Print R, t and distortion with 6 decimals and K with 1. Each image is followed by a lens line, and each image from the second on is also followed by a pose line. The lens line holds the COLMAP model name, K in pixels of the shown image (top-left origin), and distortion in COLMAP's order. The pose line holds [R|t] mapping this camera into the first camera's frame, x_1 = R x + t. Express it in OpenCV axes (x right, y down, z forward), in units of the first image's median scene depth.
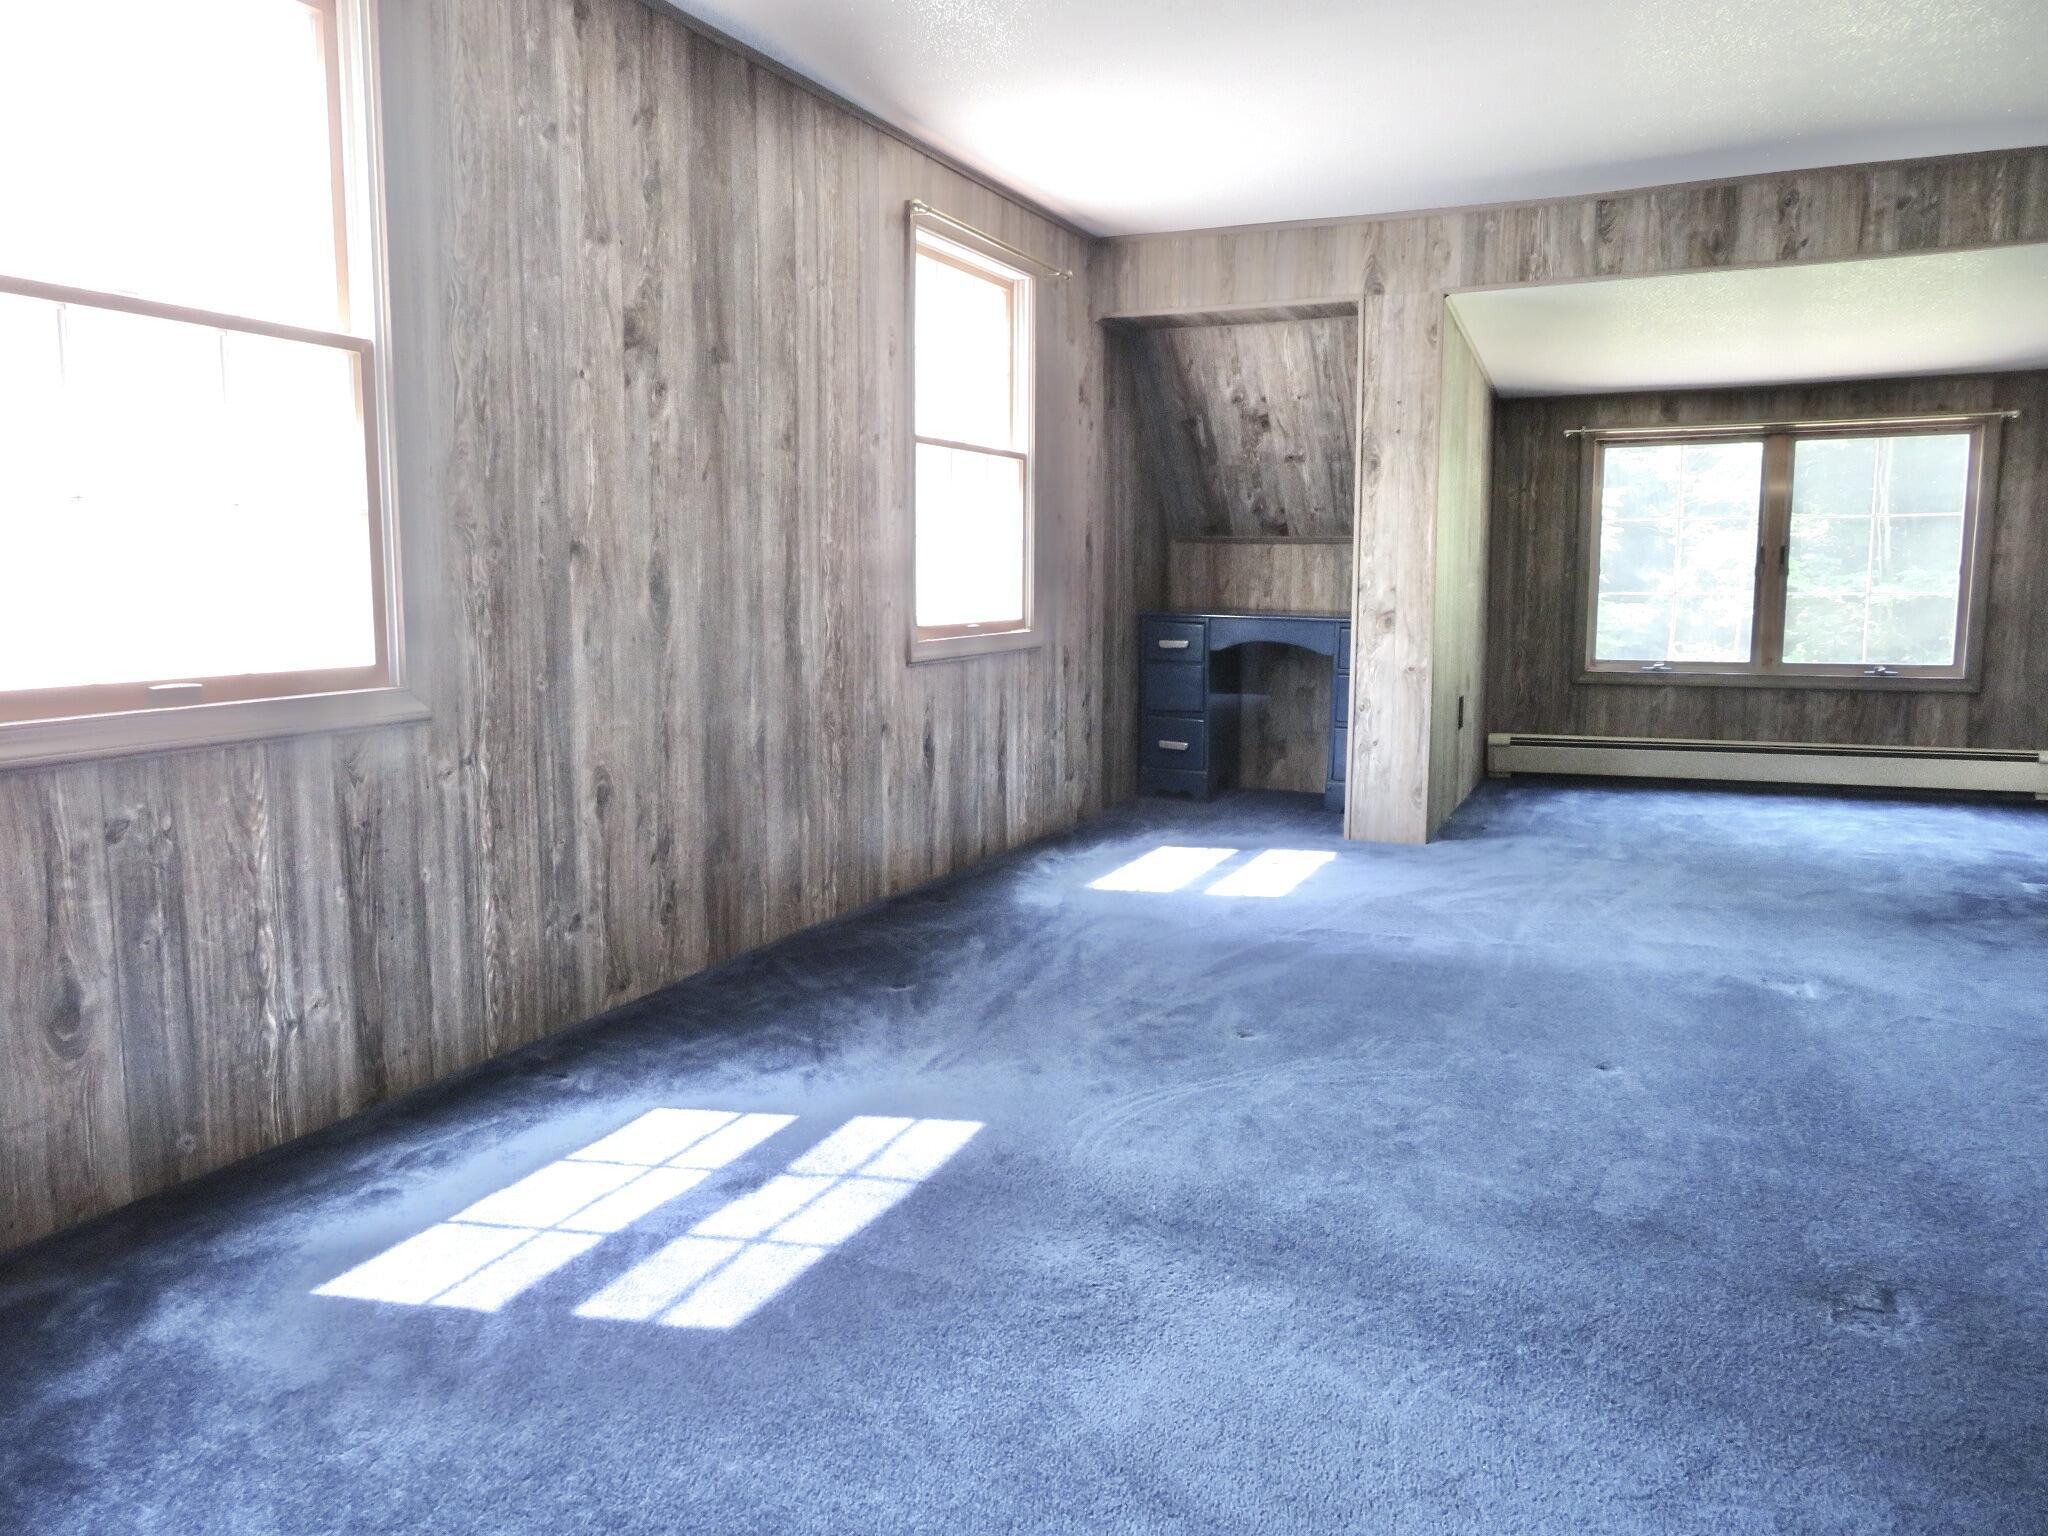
lens RADIAL K [[1469.6, 0, 1017.6], [0, 1469.6, 766.5], [0, 0, 1]] dist [-0.002261, 0.001981]
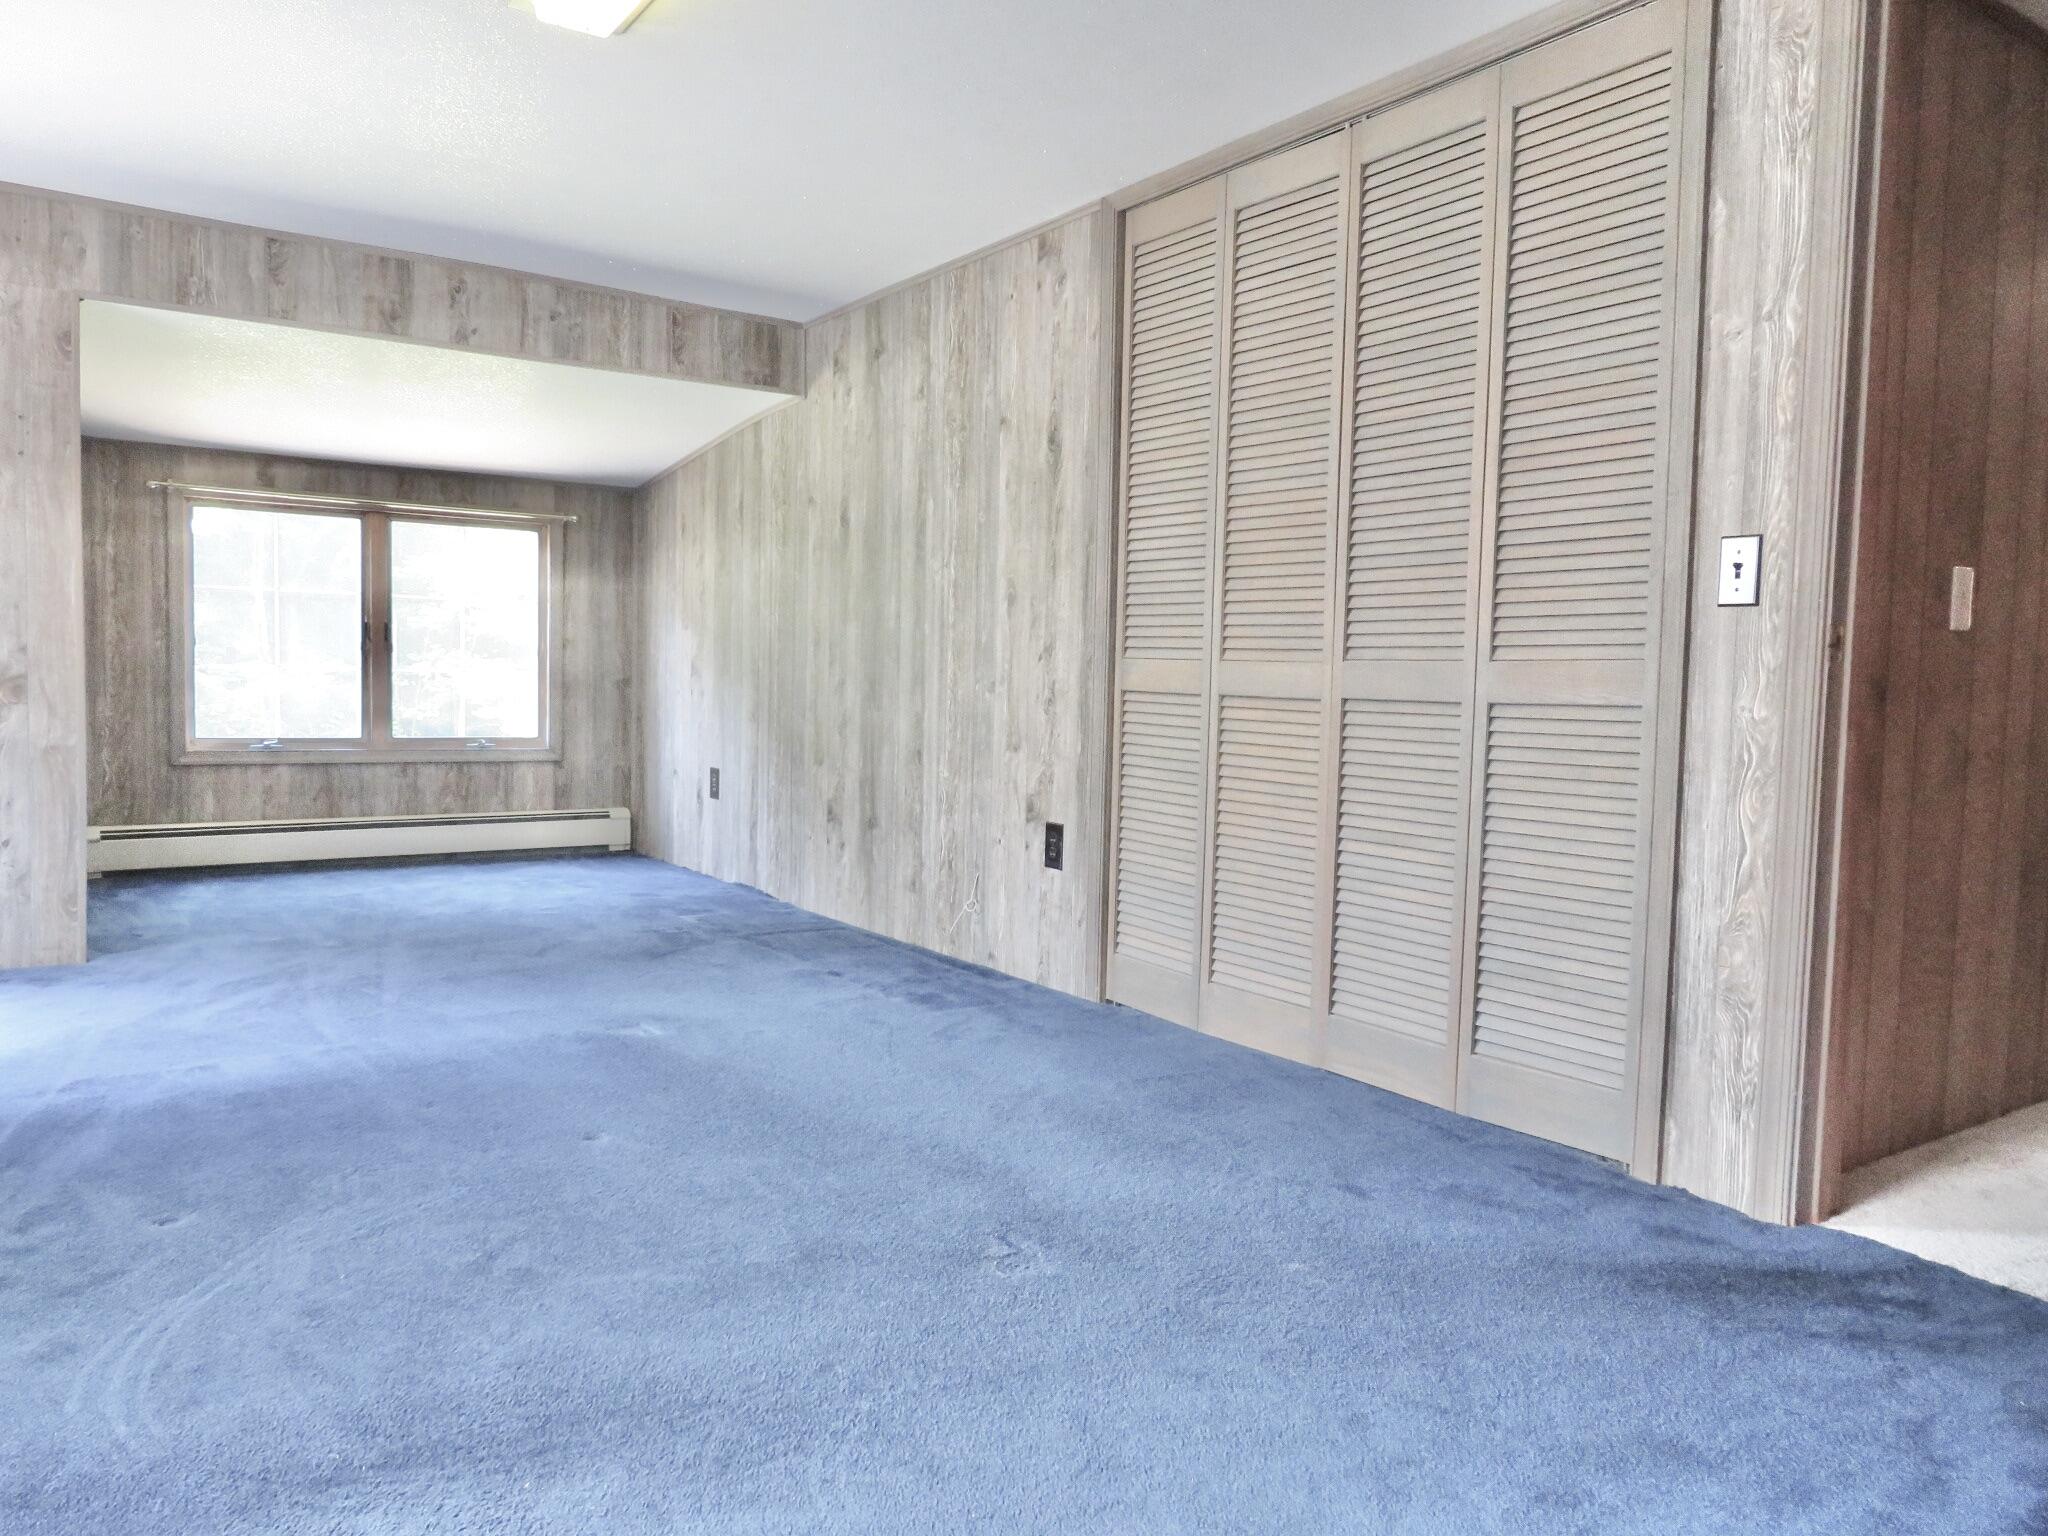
lens RADIAL K [[1469.6, 0, 1014.6], [0, 1469.6, 763.7], [0, 0, 1]] dist [-0.002261, 0.001981]
pose [[0.513169, -0.030918, 0.857730, -0.204674], [0.085456, 0.996226, -0.015217, -0.000719], [-0.854022, 0.081107, 0.513875, 0.183771]]
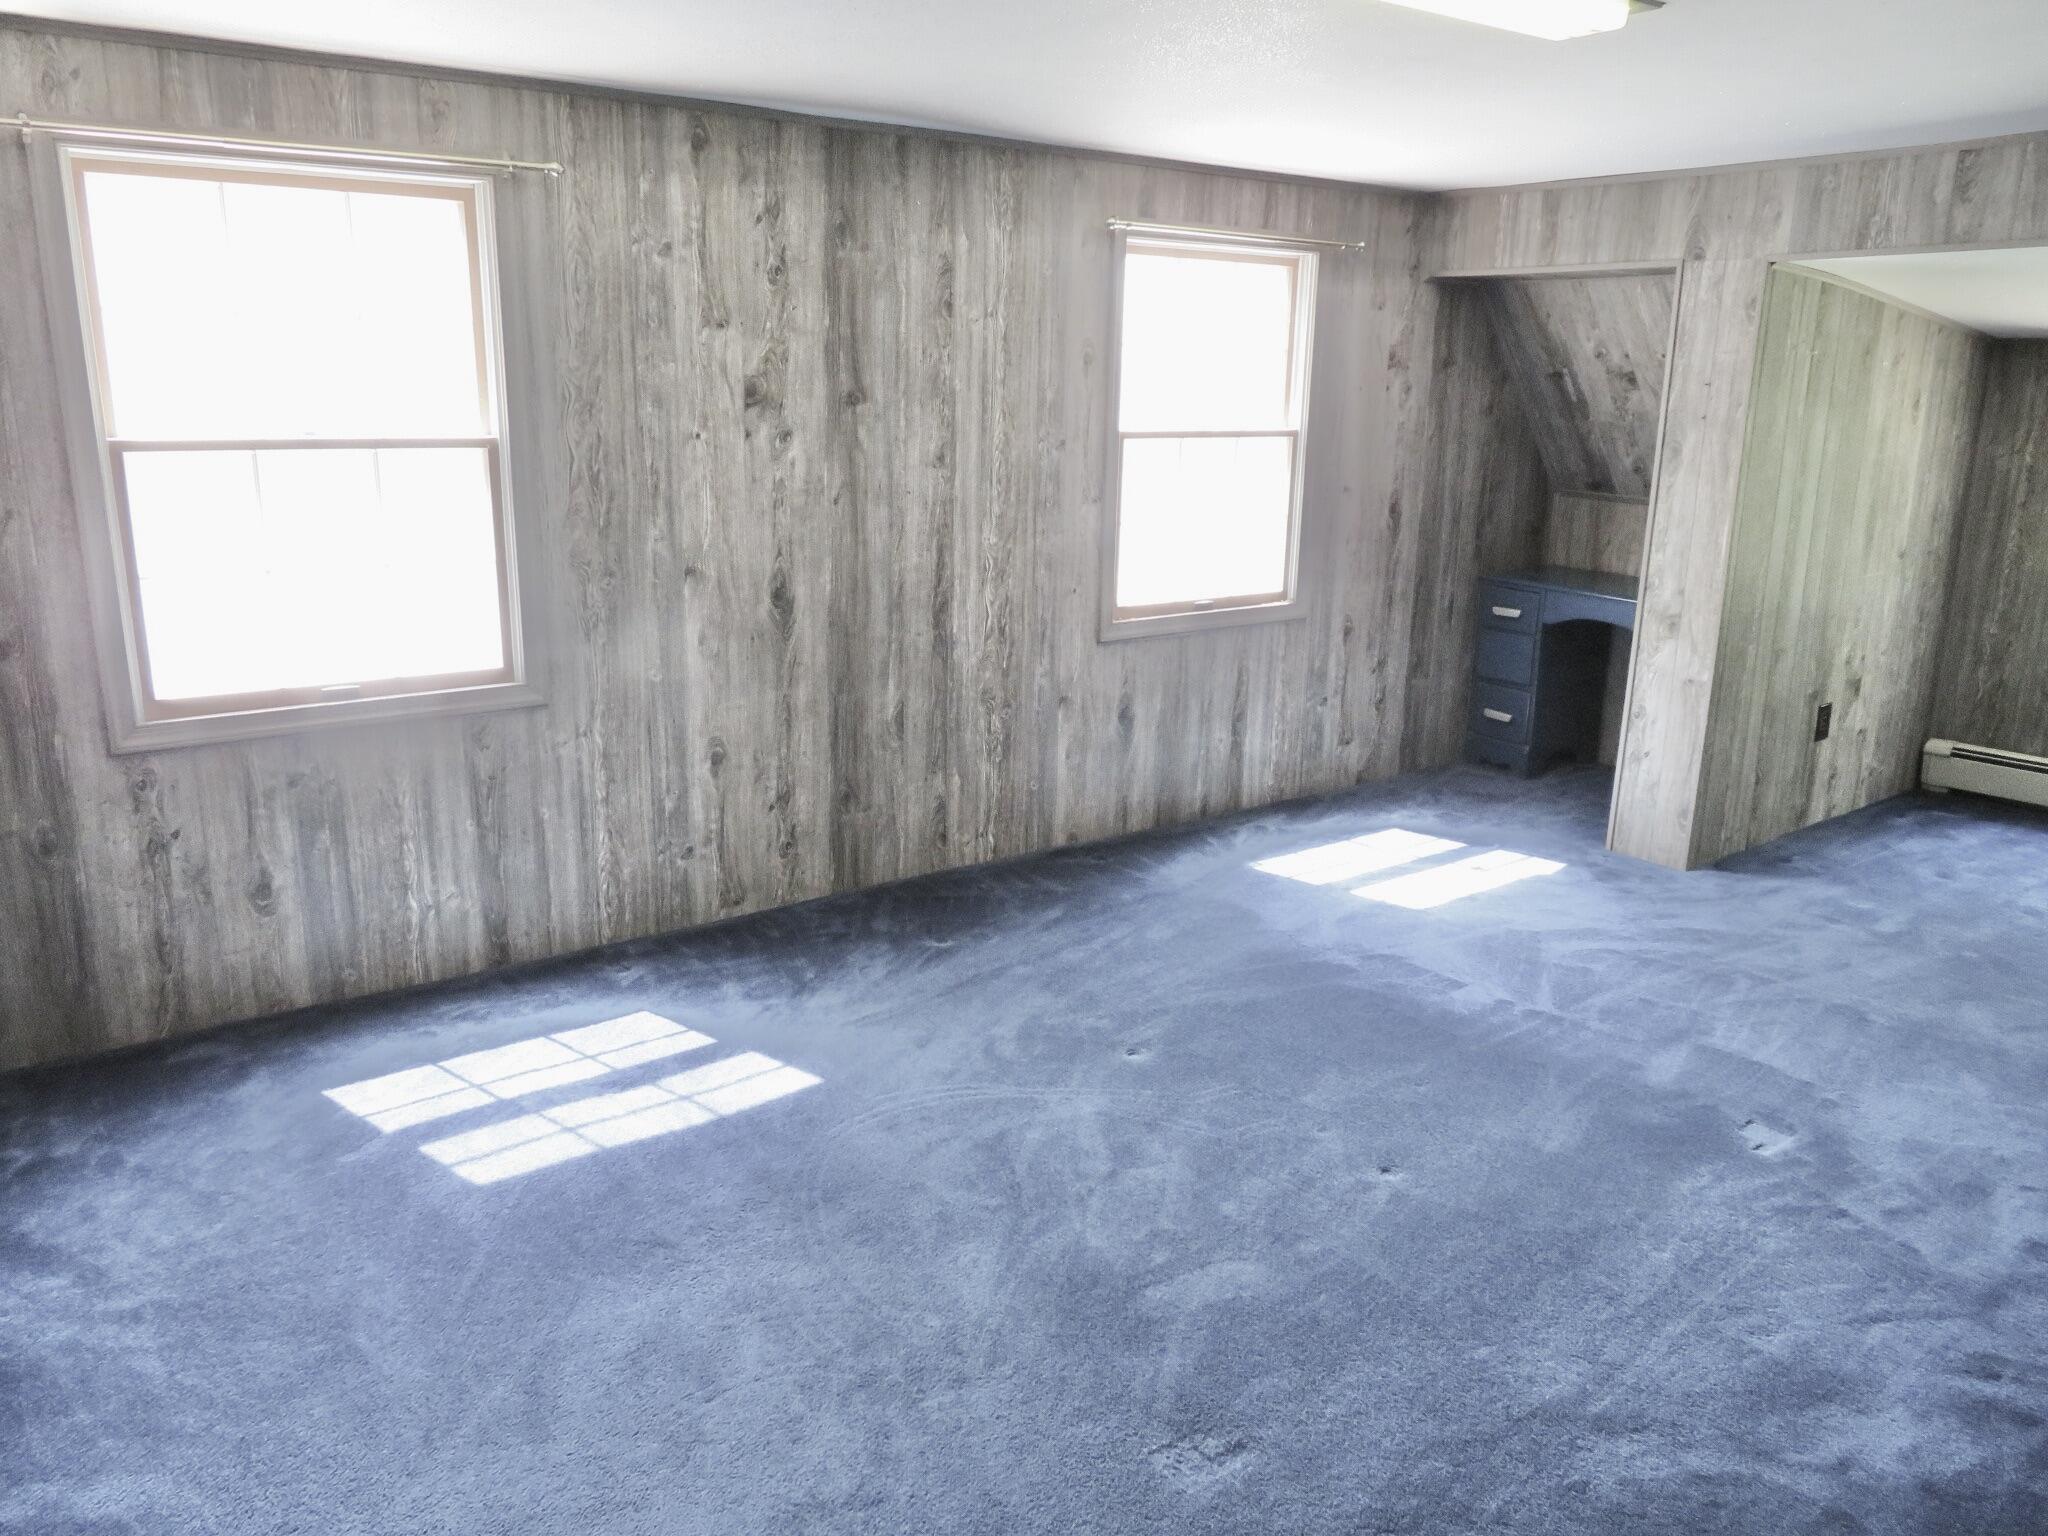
lens RADIAL K [[1469.6, 0, 1018.3], [0, 1469.6, 767.5], [0, 0, 1]] dist [-0.002261, 0.001981]
pose [[0.869512, 0.141209, -0.473297, 0.460671], [-0.081604, 0.986163, 0.144305, -0.148502], [0.487125, -0.086852, 0.869003, 0.001693]]
